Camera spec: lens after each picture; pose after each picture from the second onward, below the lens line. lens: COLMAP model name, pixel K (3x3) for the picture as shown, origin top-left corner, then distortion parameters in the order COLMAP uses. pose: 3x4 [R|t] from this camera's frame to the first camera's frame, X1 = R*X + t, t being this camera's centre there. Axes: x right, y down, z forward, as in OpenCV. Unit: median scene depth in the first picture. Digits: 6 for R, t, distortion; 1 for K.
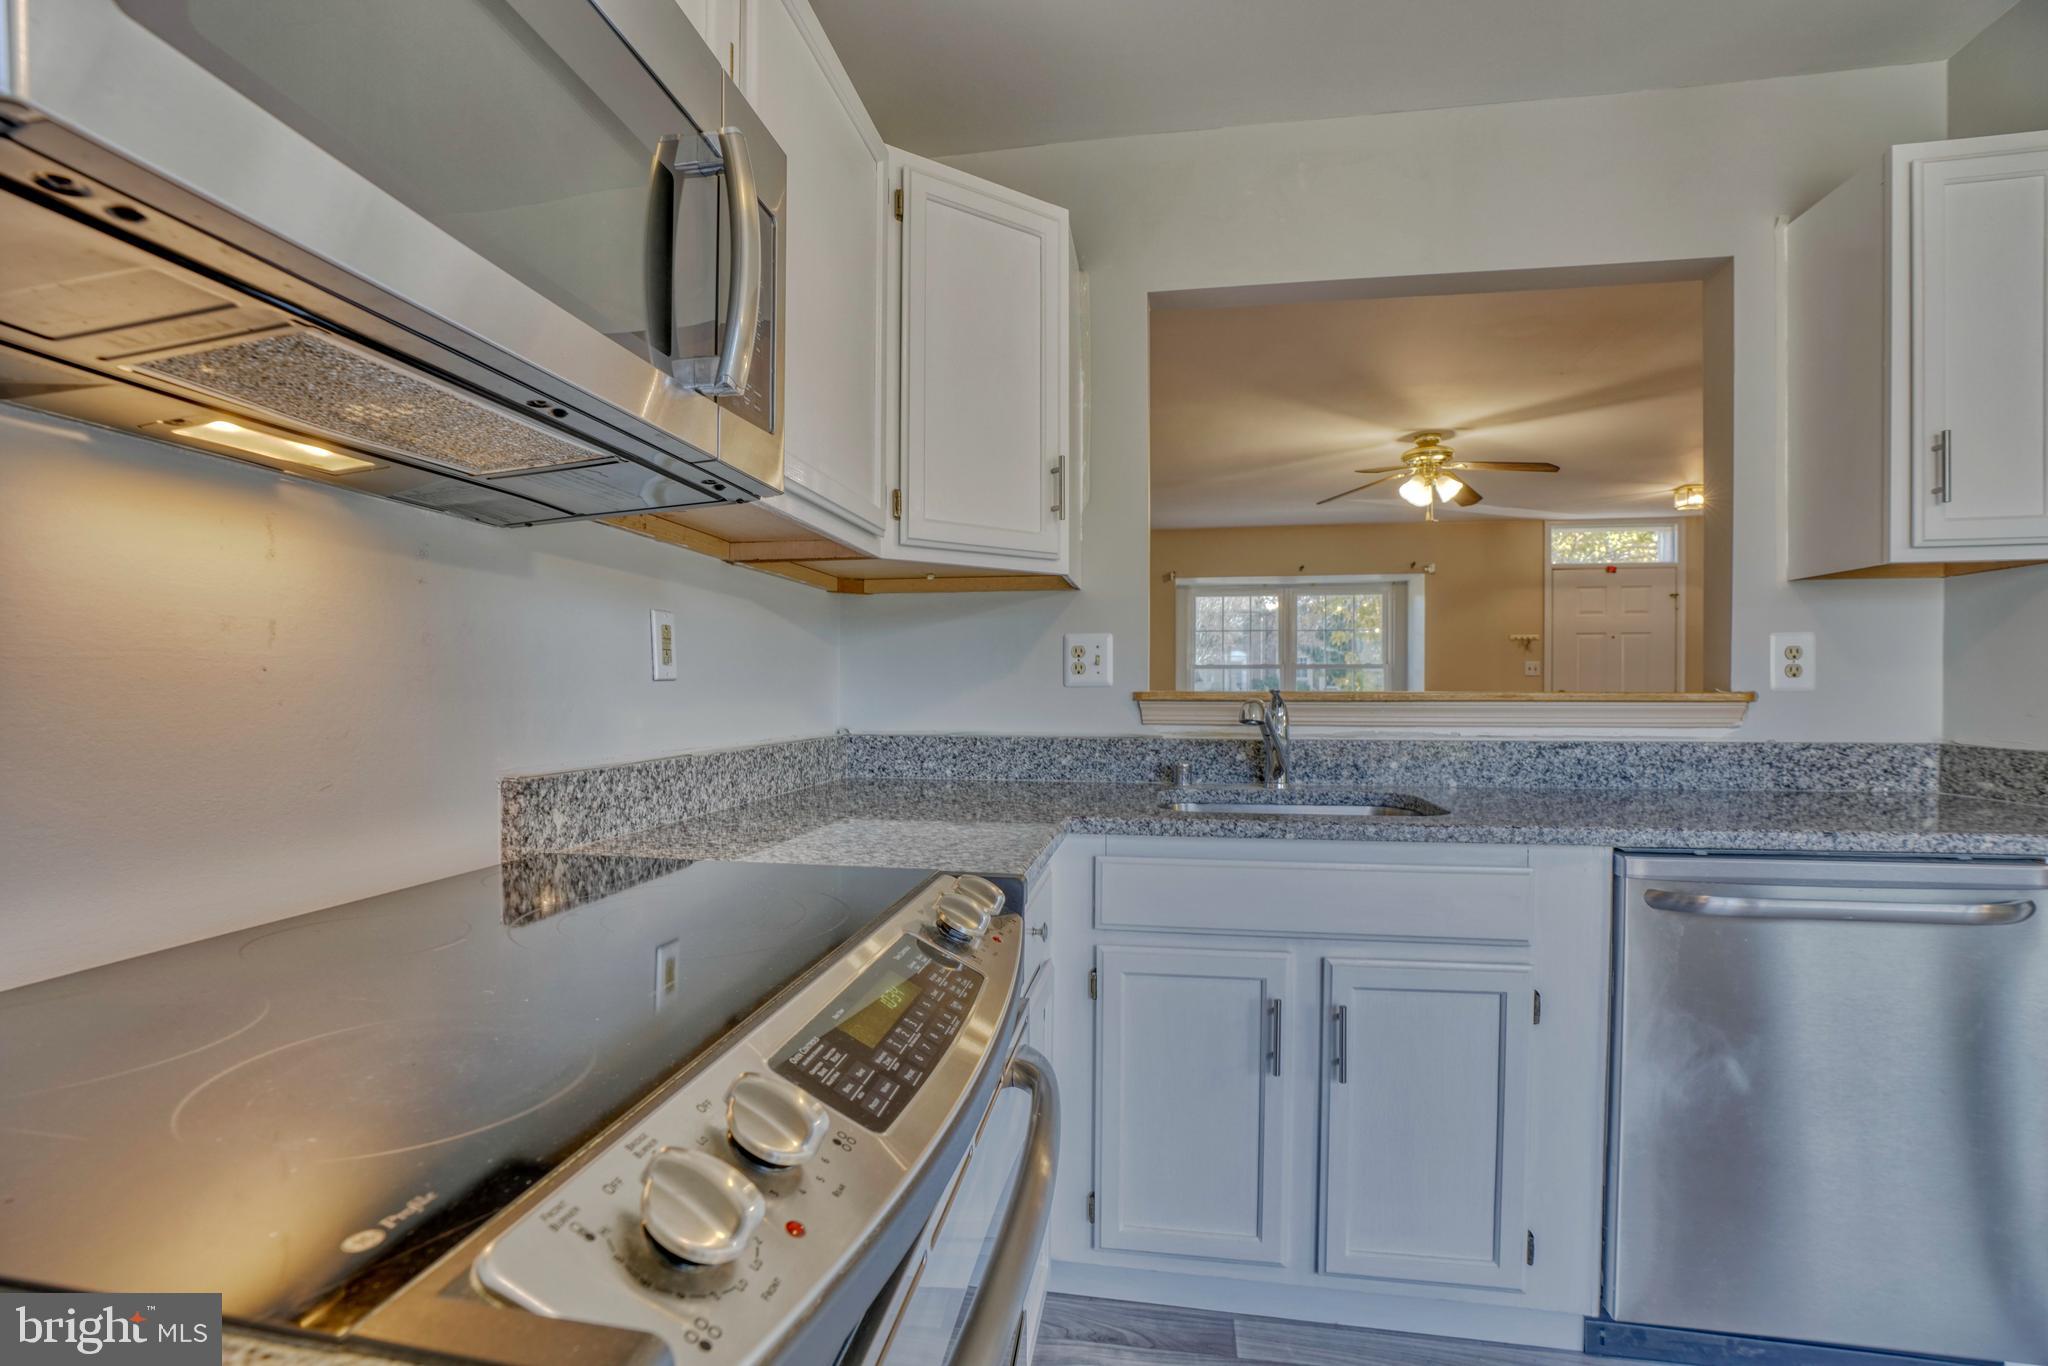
lens RADIAL K [[961.3, 0, 1009.2], [0, 961.3, 706.3], [0, 0, 1]] dist [-0.070587, 0.027604]
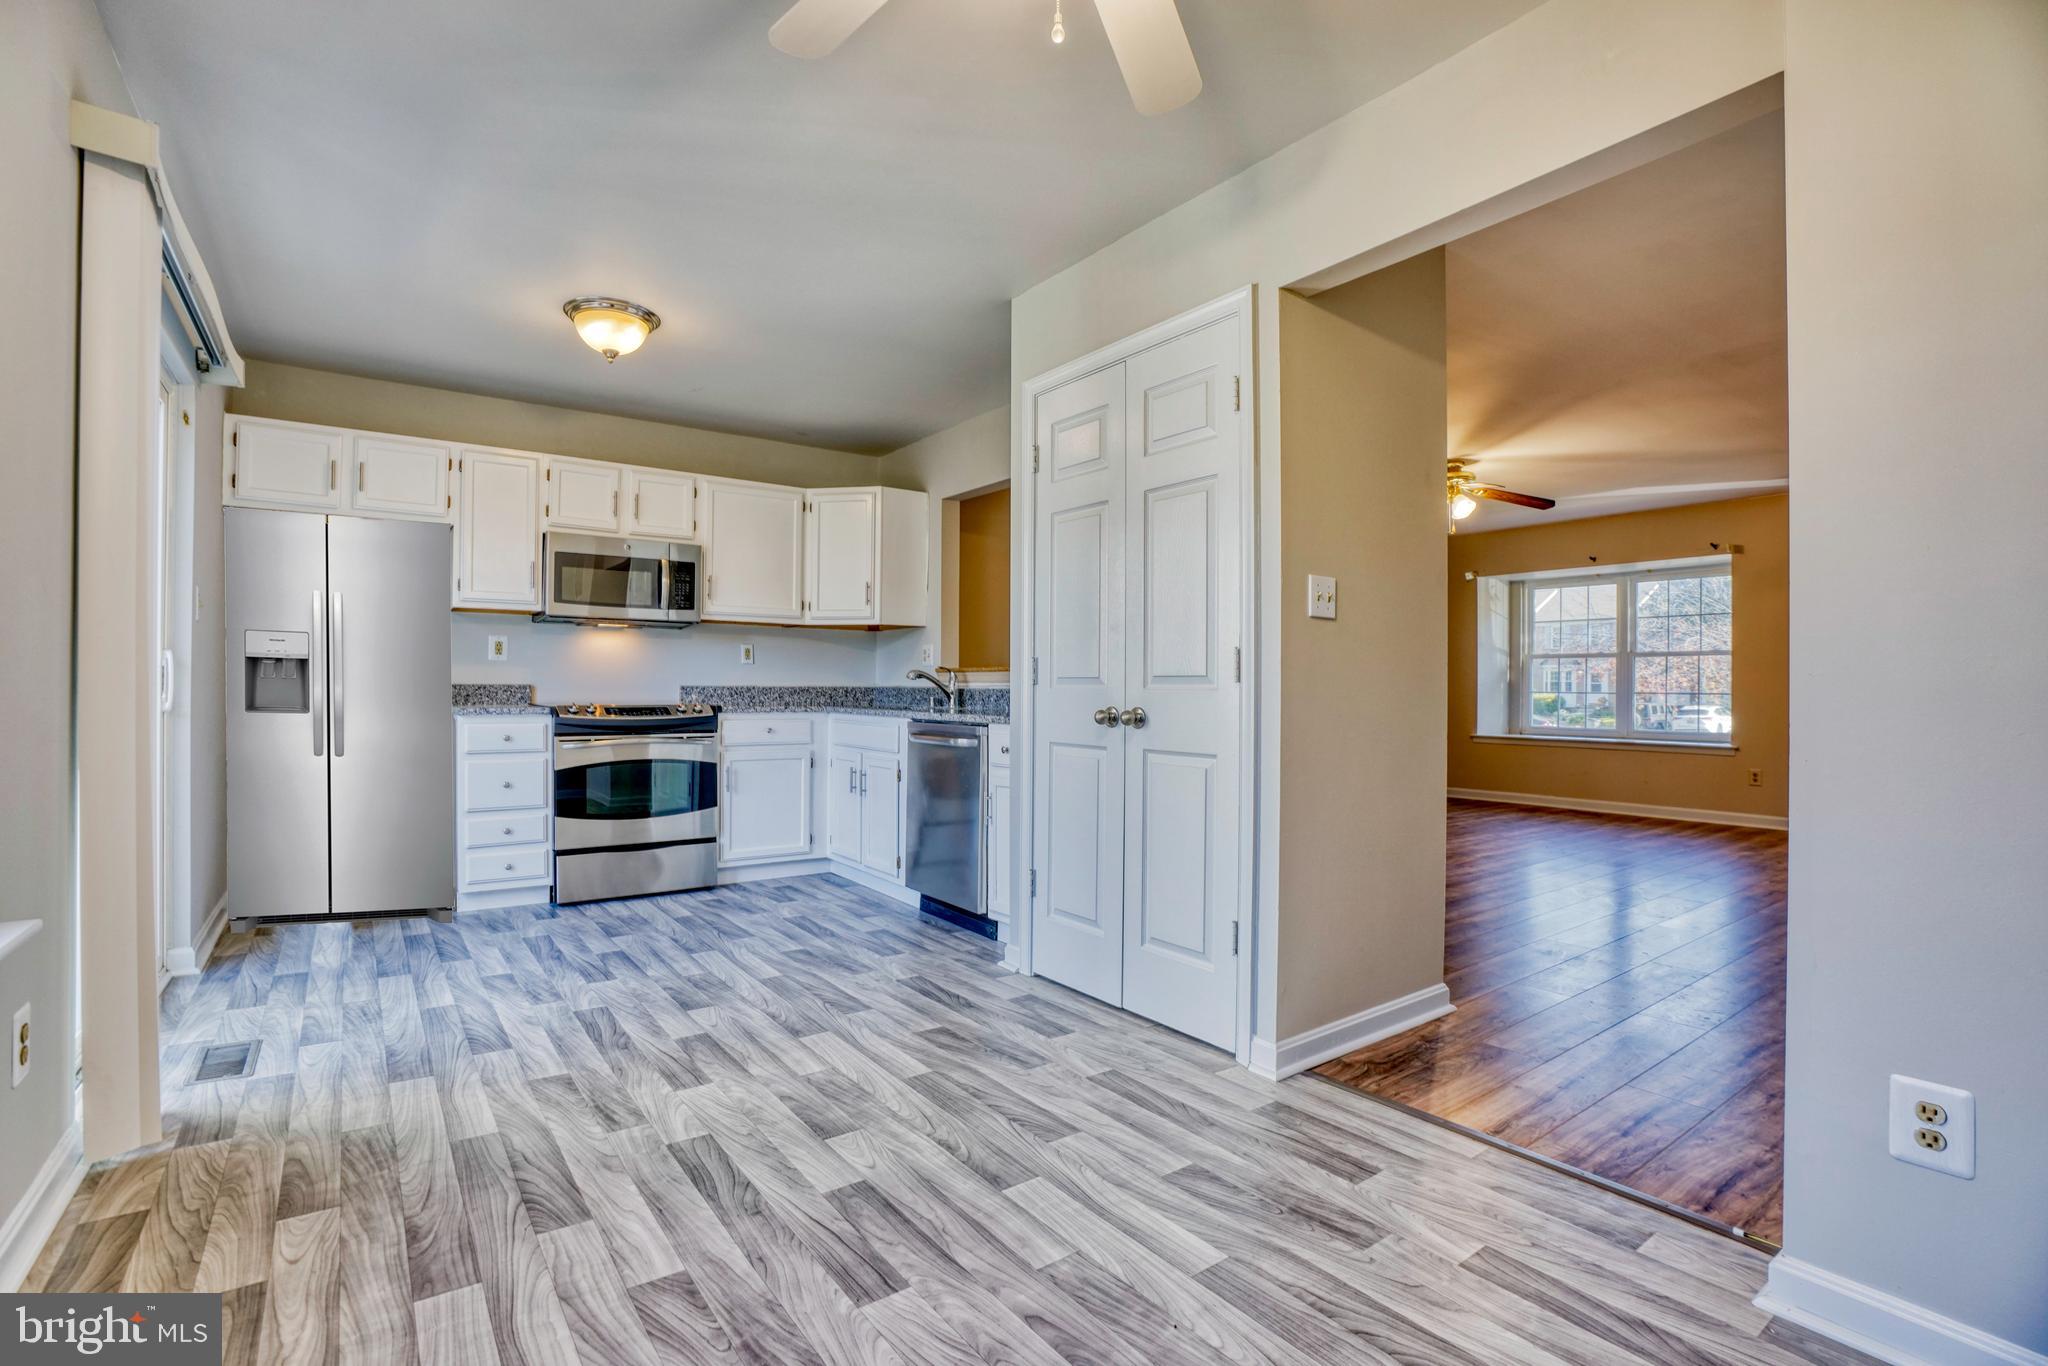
lens RADIAL K [[925.8, 0, 993.1], [0, 925.8, 674.2], [0, 0, 1]] dist [-0.065476, 0.025570]
pose [[0.715490, -0.004341, -0.698609, 2.435642], [-0.016619, 0.999592, -0.023233, 0.066584], [0.698425, 0.028233, 0.715126, -0.731457]]
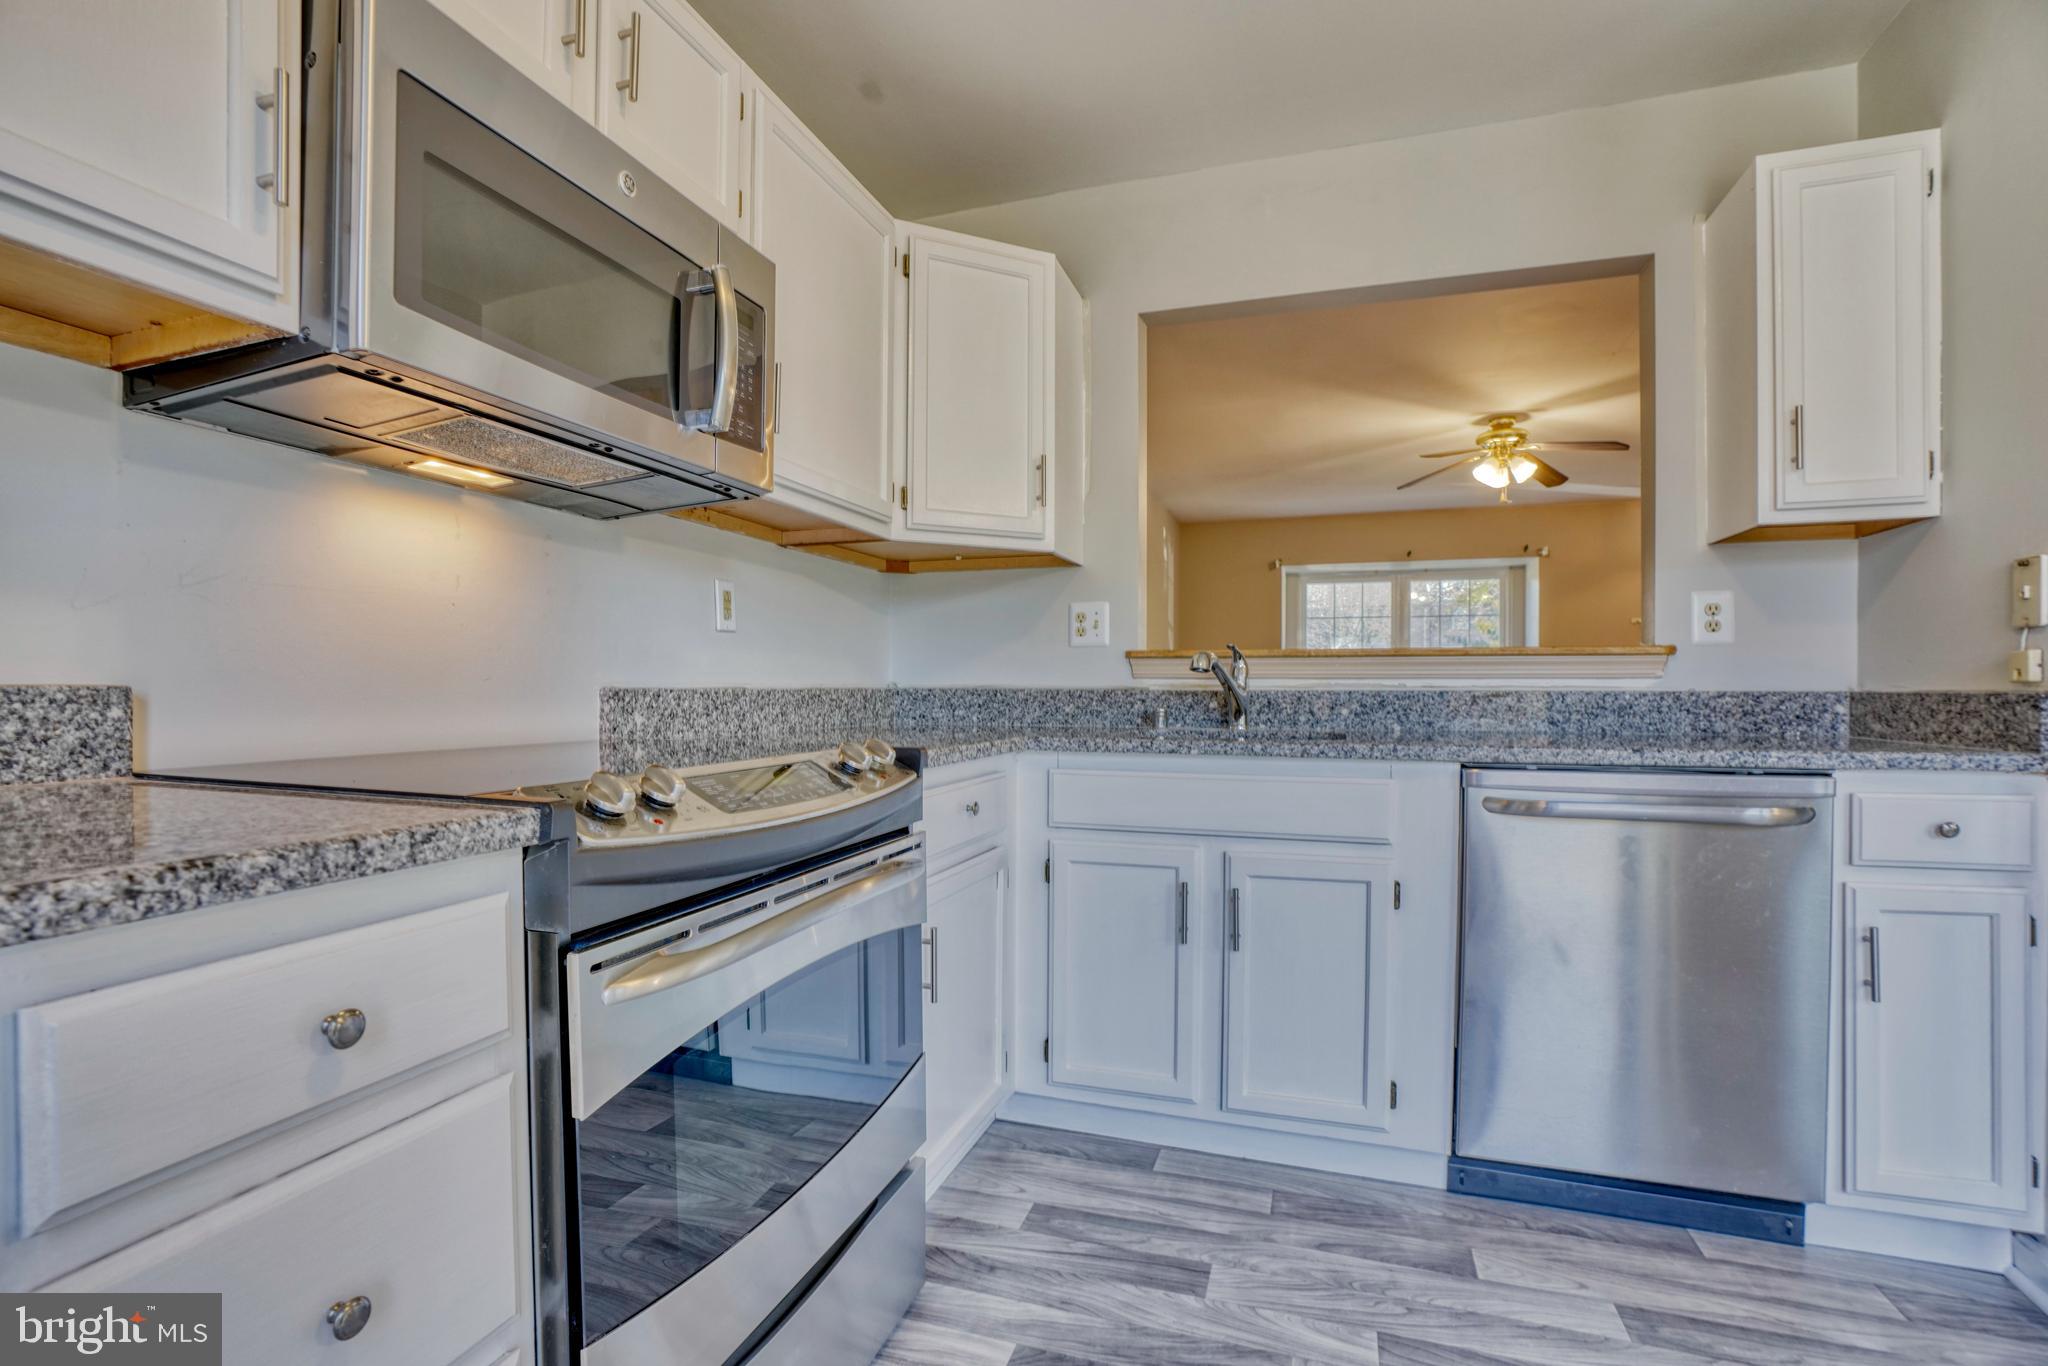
lens RADIAL K [[974.2, 0, 1012.5], [0, 974.2, 700.2], [0, 0, 1]] dist [-0.071159, 0.029323]
pose [[0.988294, 0.003691, -0.152515, 0.231062], [-0.004296, 0.999984, -0.003638, 0.067162], [0.152499, 0.004250, 0.988294, -0.275247]]
